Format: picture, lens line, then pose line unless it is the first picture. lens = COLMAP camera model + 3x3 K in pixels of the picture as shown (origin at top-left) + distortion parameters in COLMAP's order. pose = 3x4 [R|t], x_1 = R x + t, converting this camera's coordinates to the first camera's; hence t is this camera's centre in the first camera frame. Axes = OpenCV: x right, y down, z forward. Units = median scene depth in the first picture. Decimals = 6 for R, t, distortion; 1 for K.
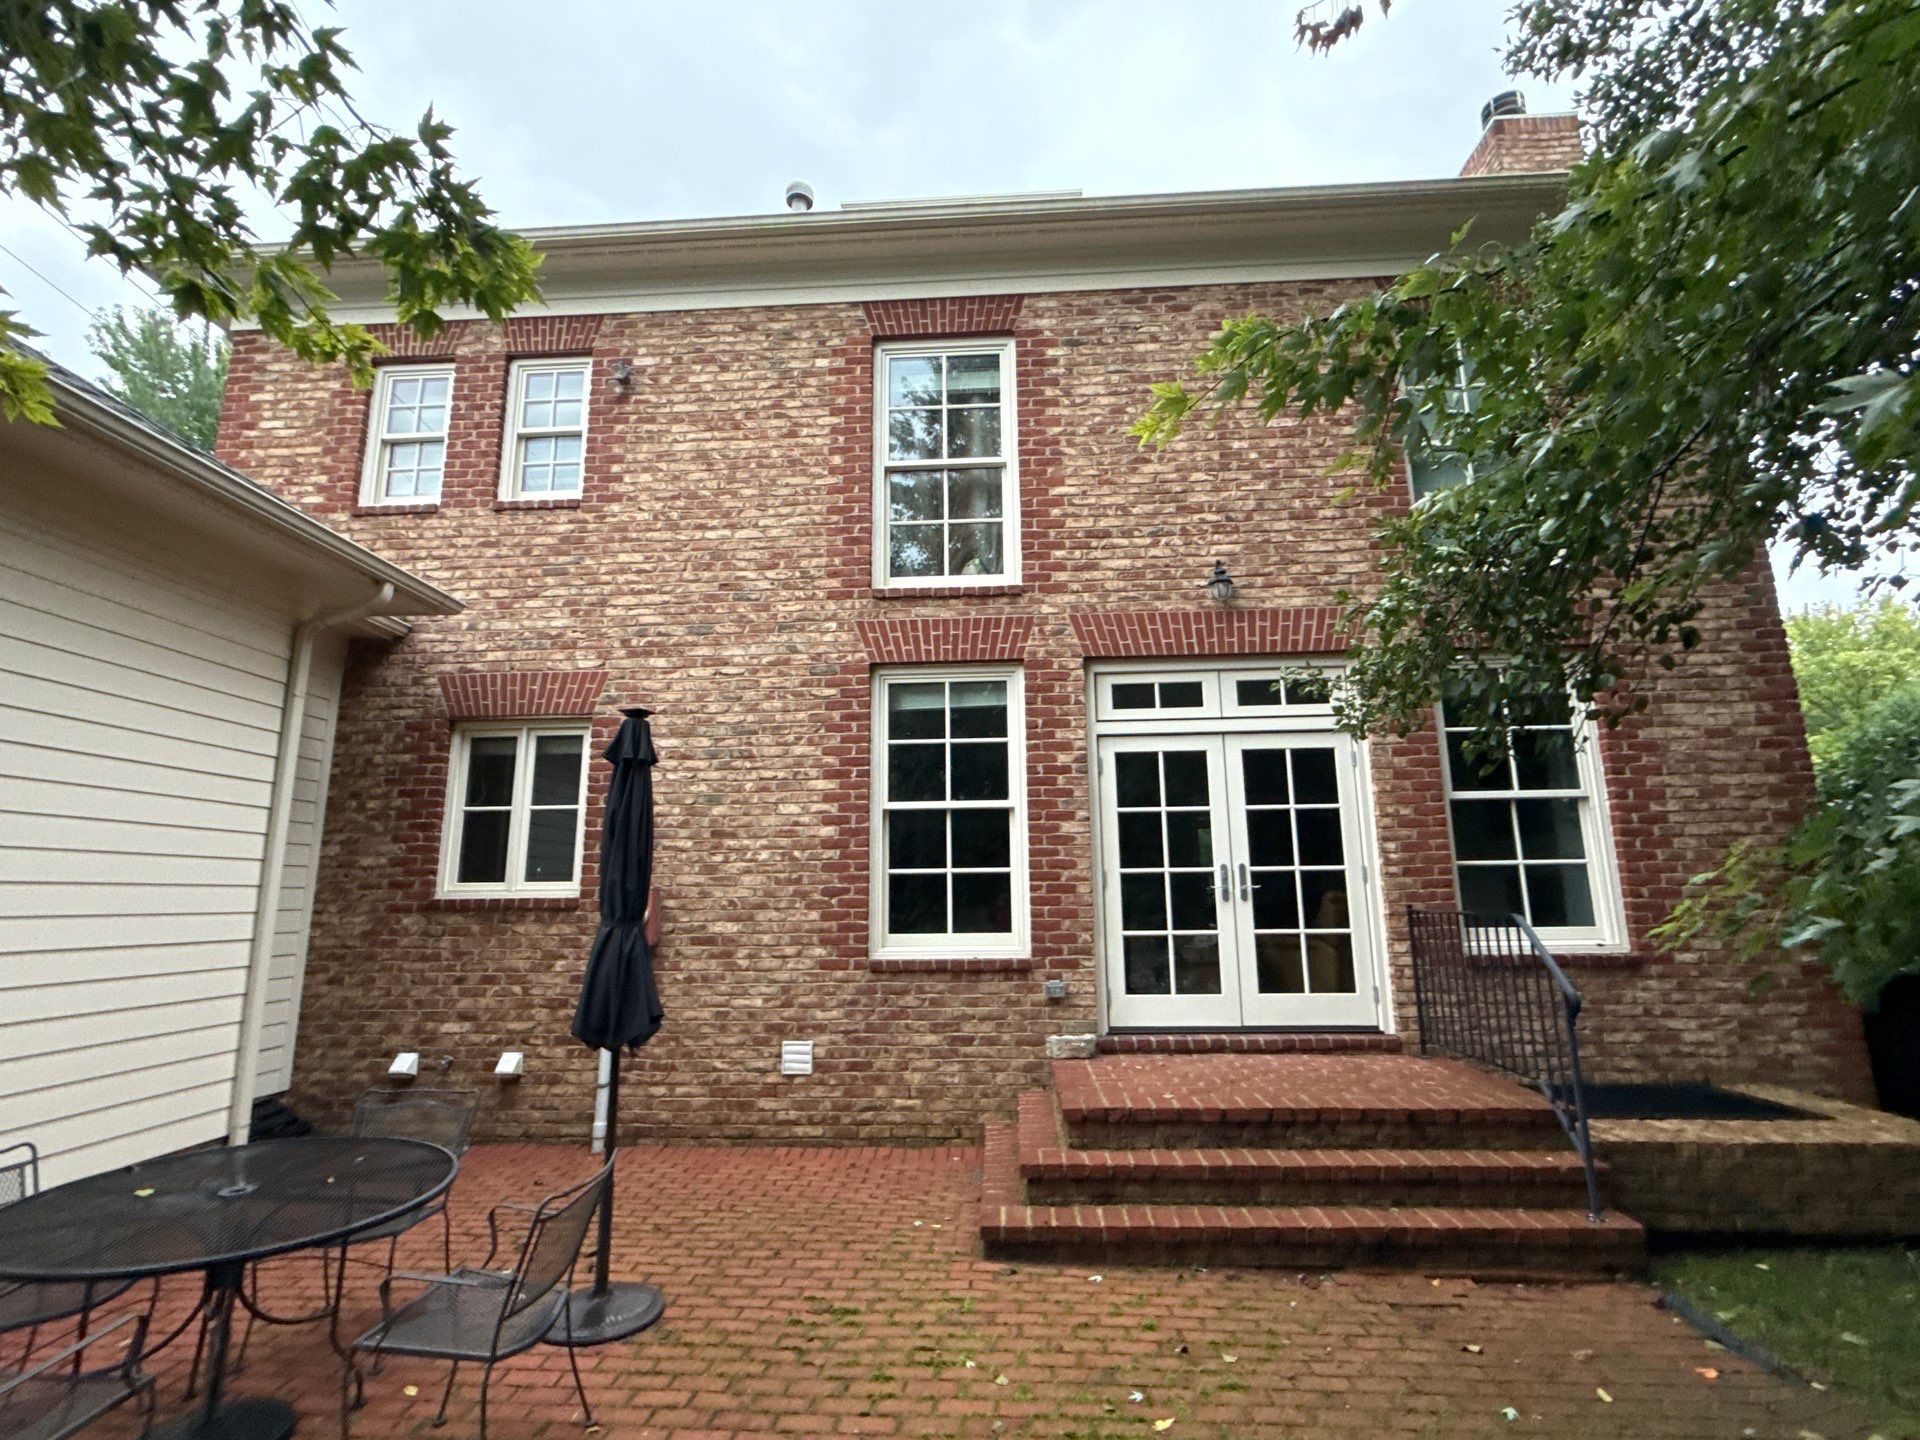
lens RADIAL K [[894.6, 0, 950.9], [0, 894.6, 720.3], [0, 0, 1]] dist [0.000422, 0.000213]
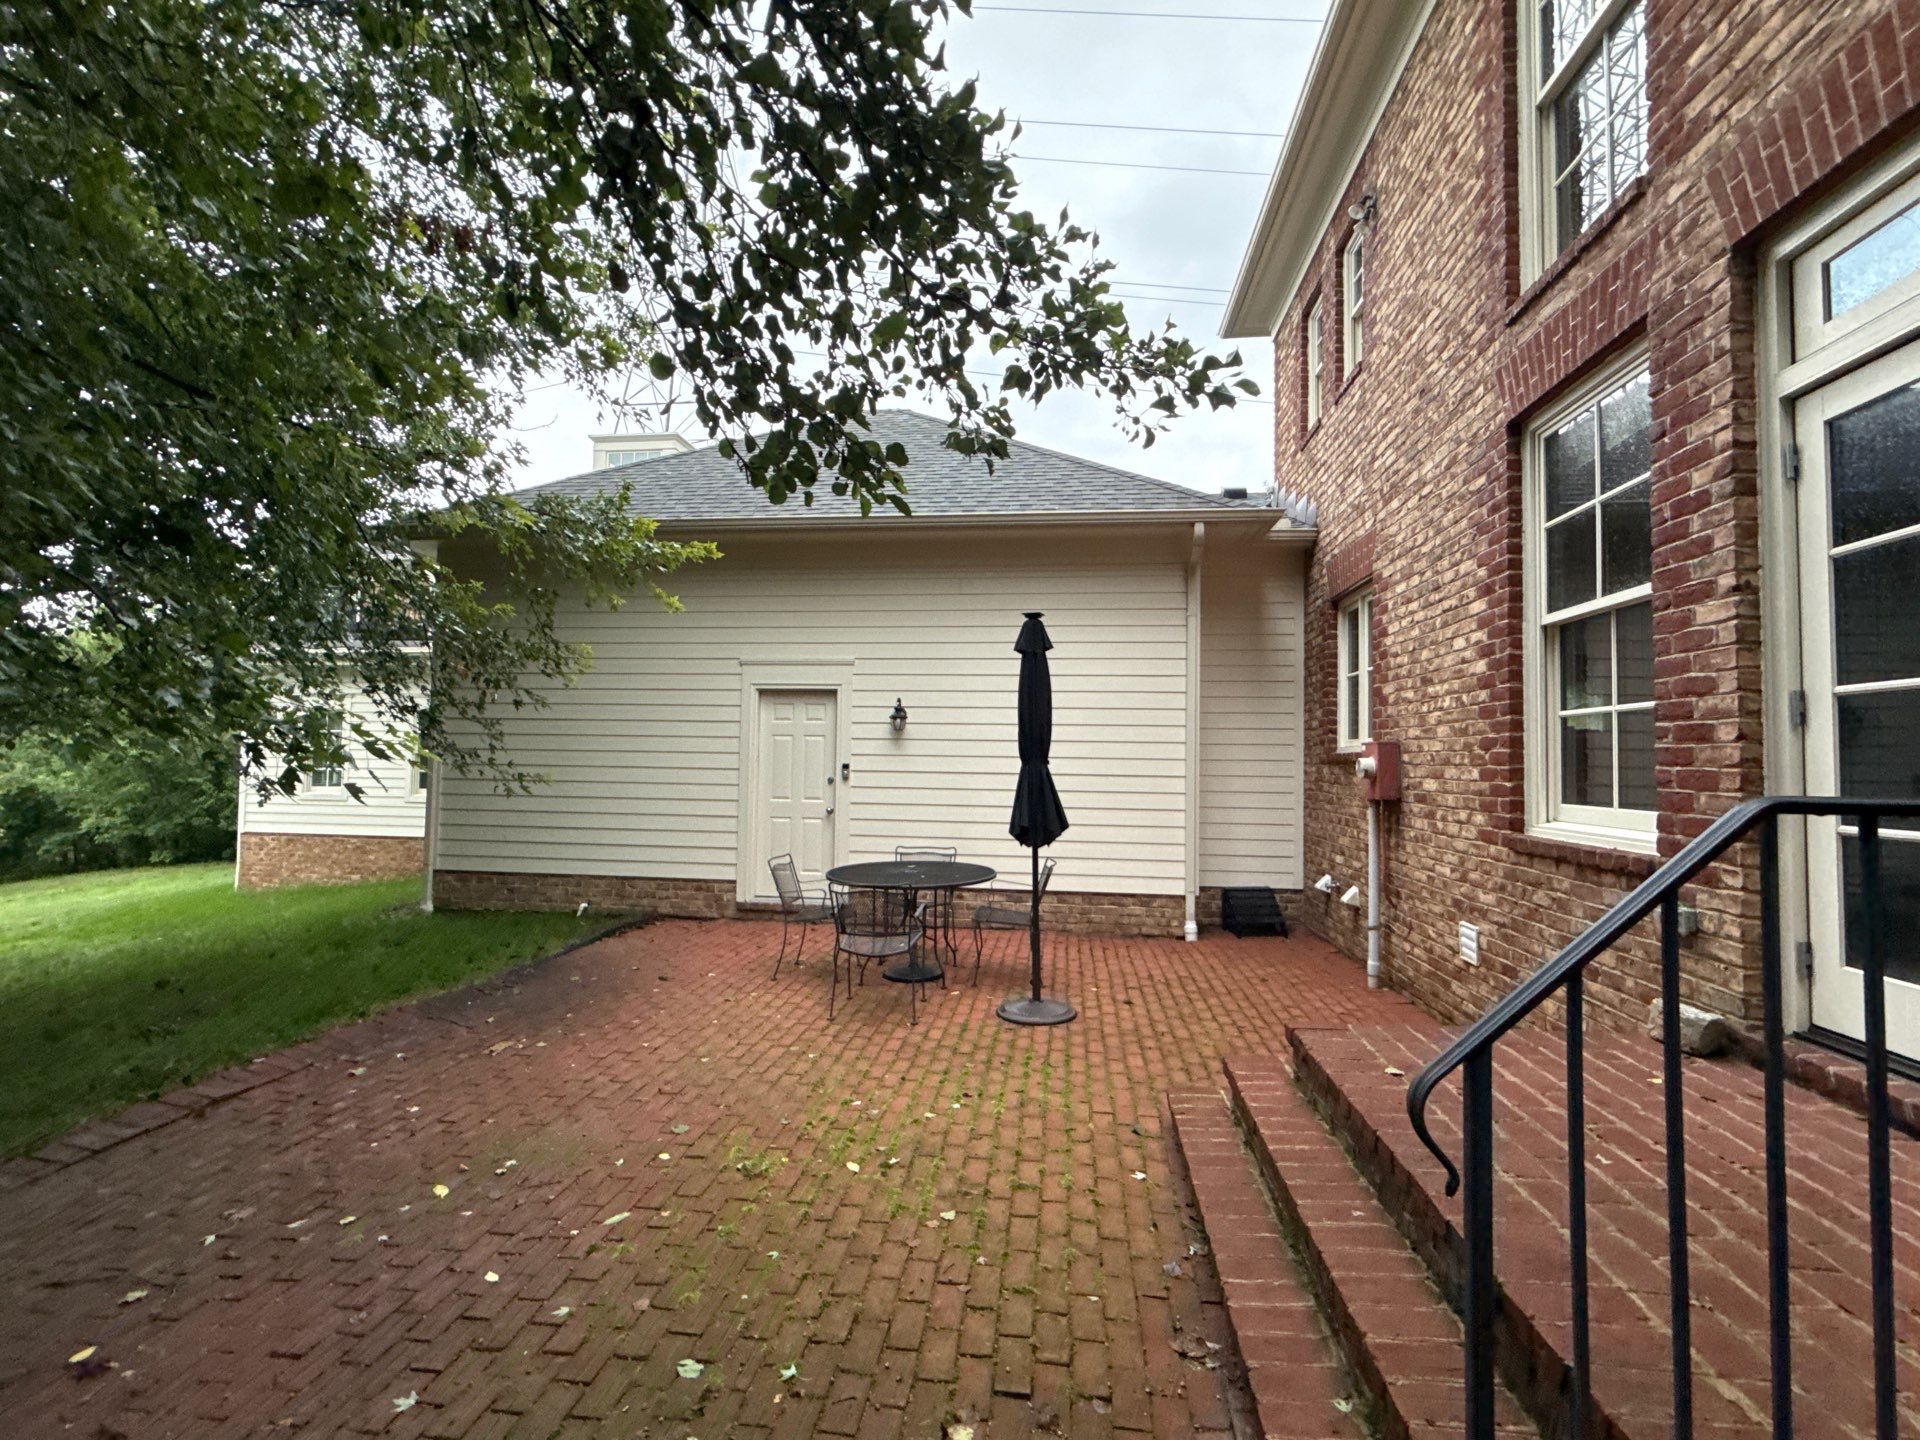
lens RADIAL K [[894.6, 0, 950.9], [0, 894.6, 720.3], [0, 0, 1]] dist [0.000422, 0.000213]
pose [[-0.078776, -0.034329, -0.996301, 0.663279], [0.177029, 0.983041, -0.047870, 0.127108], [0.981048, -0.180145, -0.071363, 0.607174]]
